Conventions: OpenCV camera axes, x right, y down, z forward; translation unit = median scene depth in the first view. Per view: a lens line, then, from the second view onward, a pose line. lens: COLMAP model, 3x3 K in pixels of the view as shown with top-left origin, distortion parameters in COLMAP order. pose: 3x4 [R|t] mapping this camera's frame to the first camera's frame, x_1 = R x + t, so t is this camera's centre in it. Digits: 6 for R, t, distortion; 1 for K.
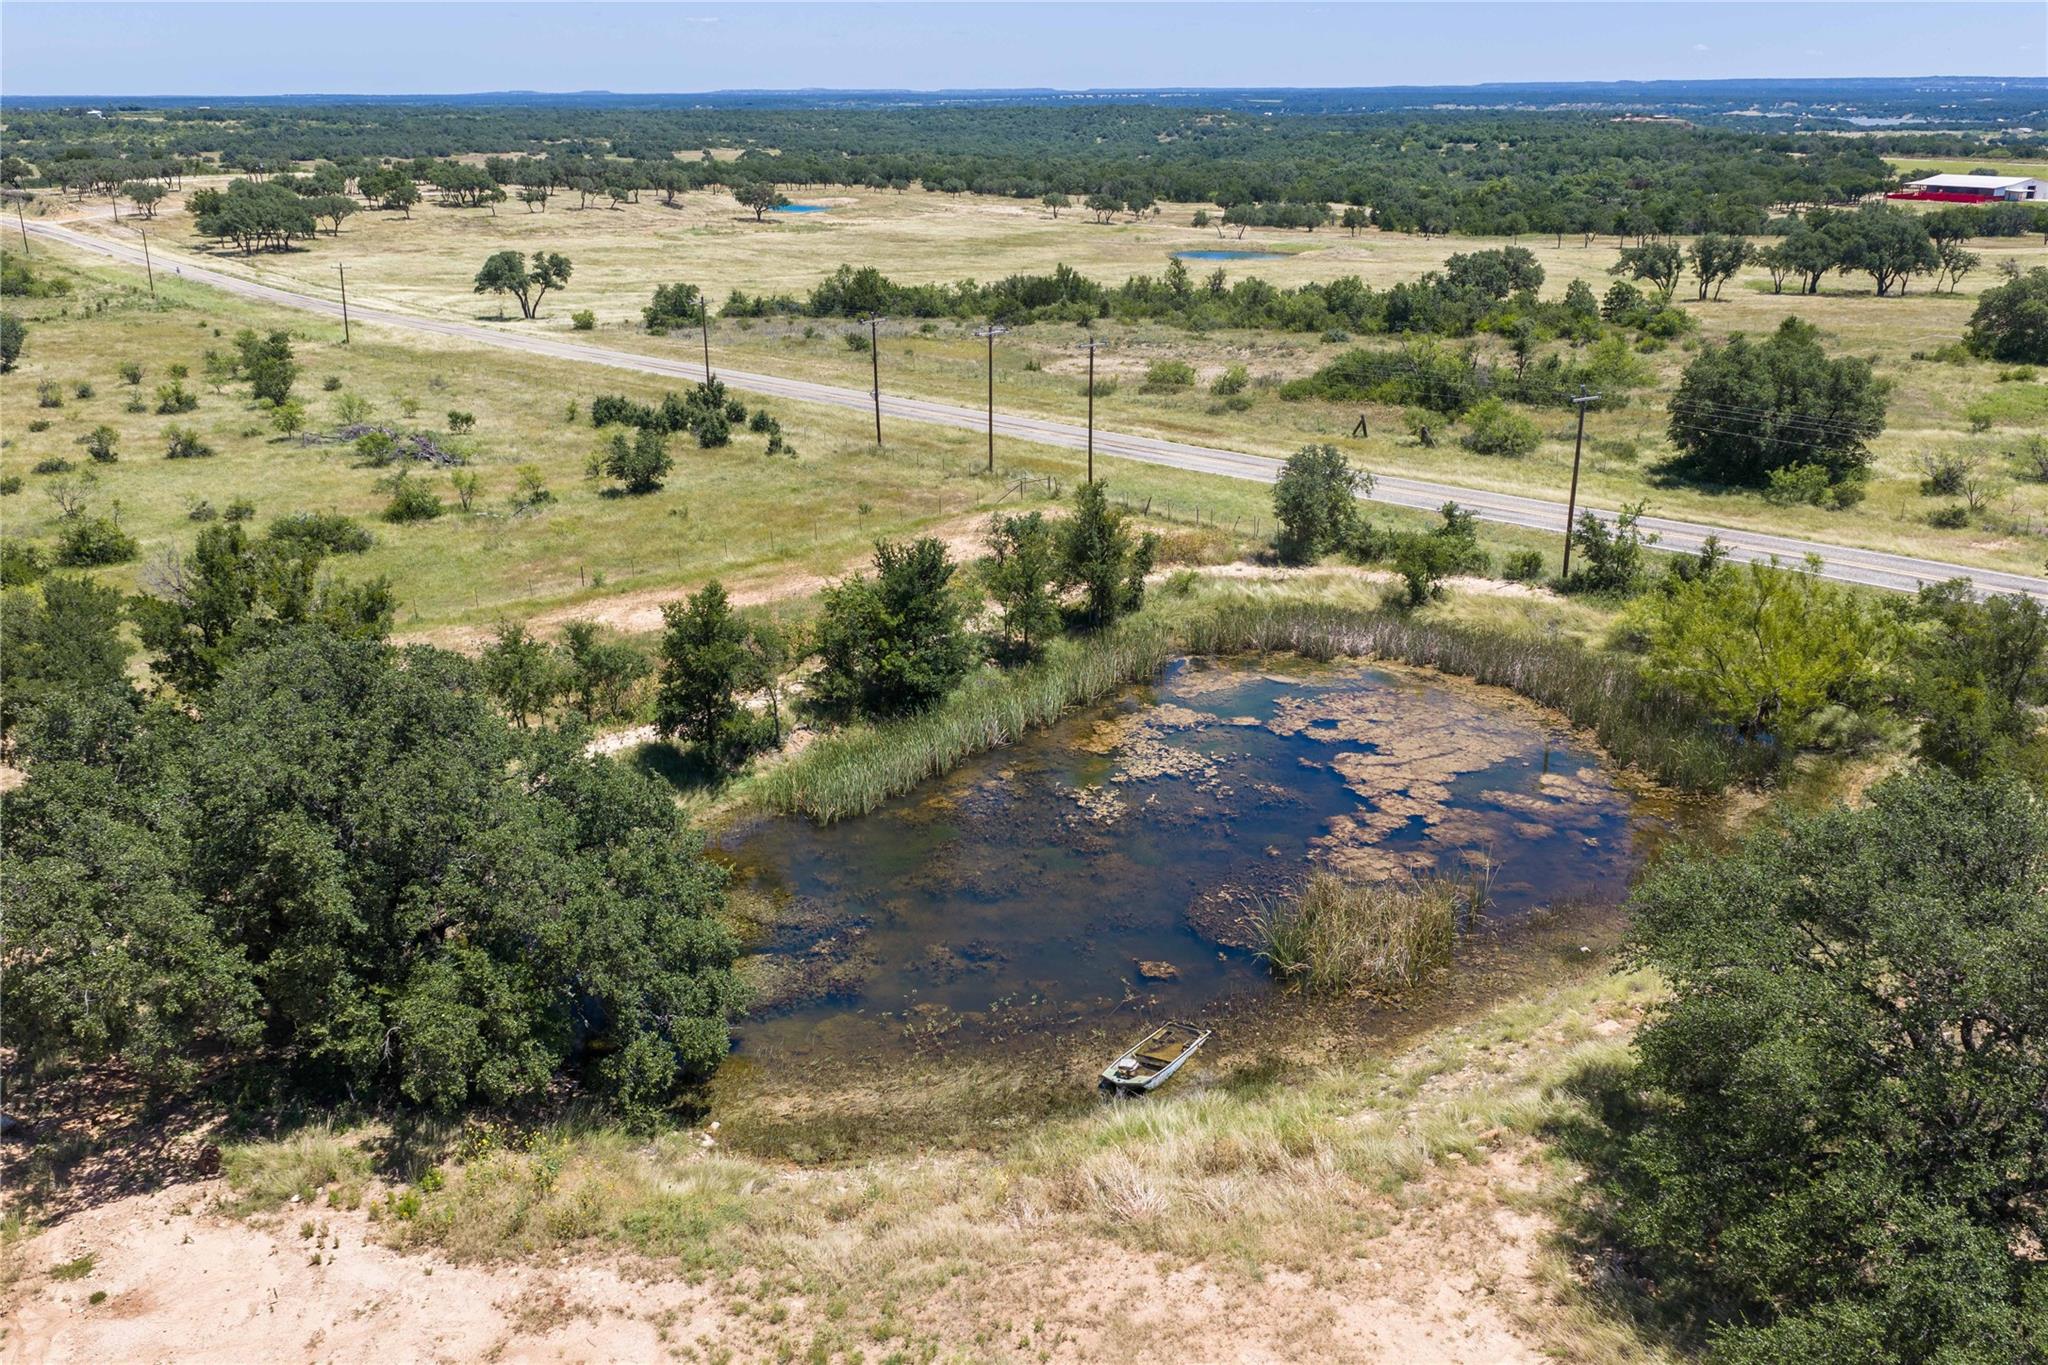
lens RADIAL K [[1658.8, 0, 1024.0], [0, 1658.8, 682.5], [0, 0, 1]] dist [0.005618, -0.005653]
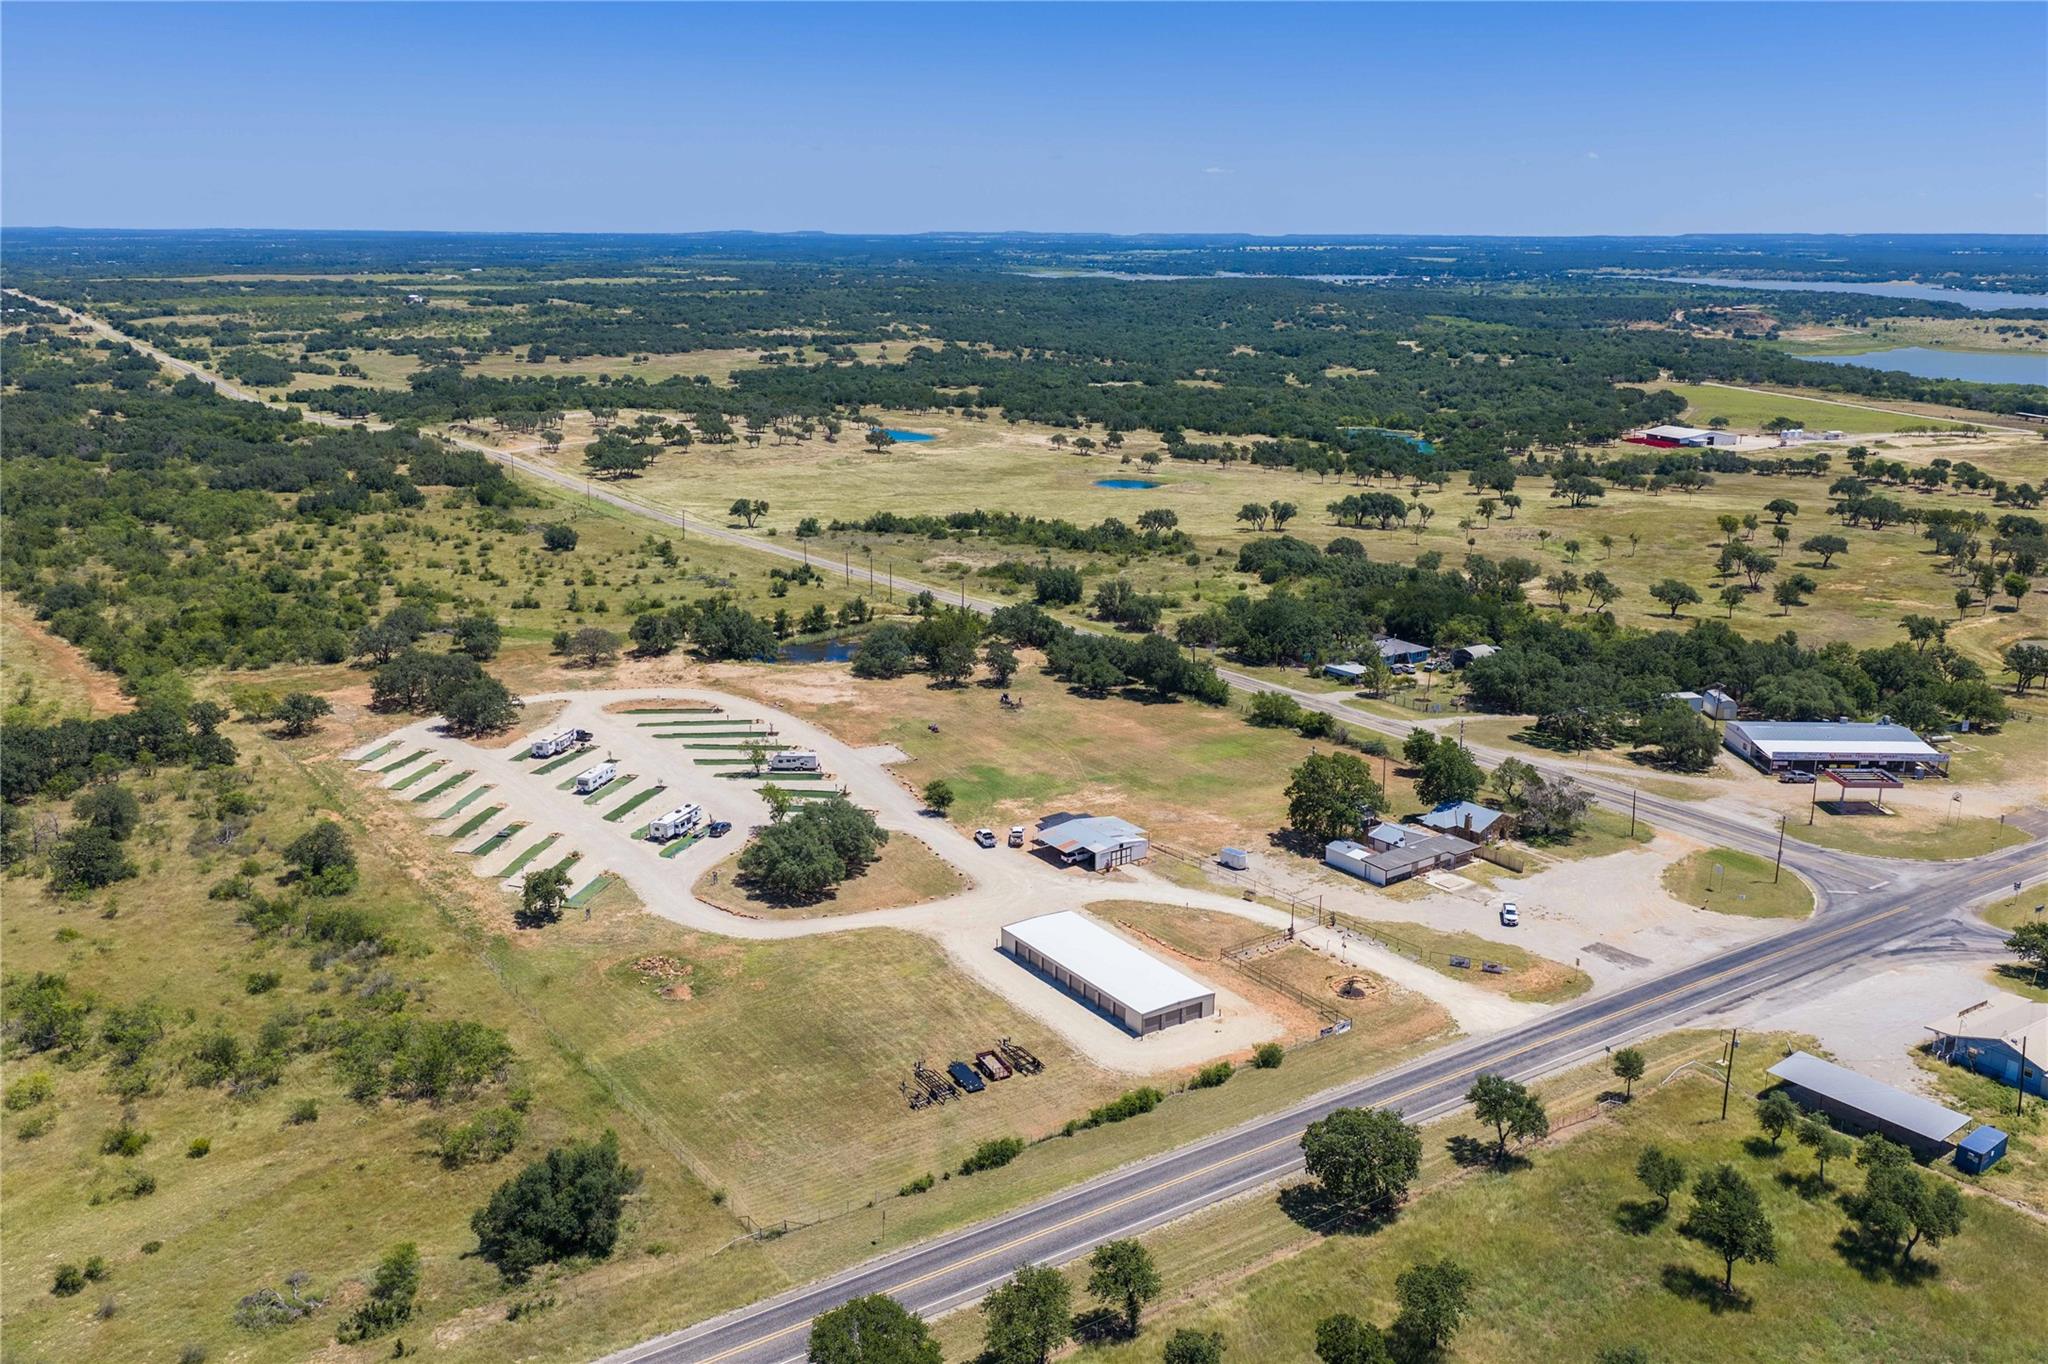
lens RADIAL K [[1703.5, 0, 1024.0], [0, 1703.5, 682.0], [0, 0, 1]] dist [0.009364, -0.007781]
pose [[0.992891, 0.038707, -0.112558, 0.419112], [-0.047634, 0.995835, -0.077735, 0.194342], [0.109080, 0.082544, 0.990600, -1.519503]]
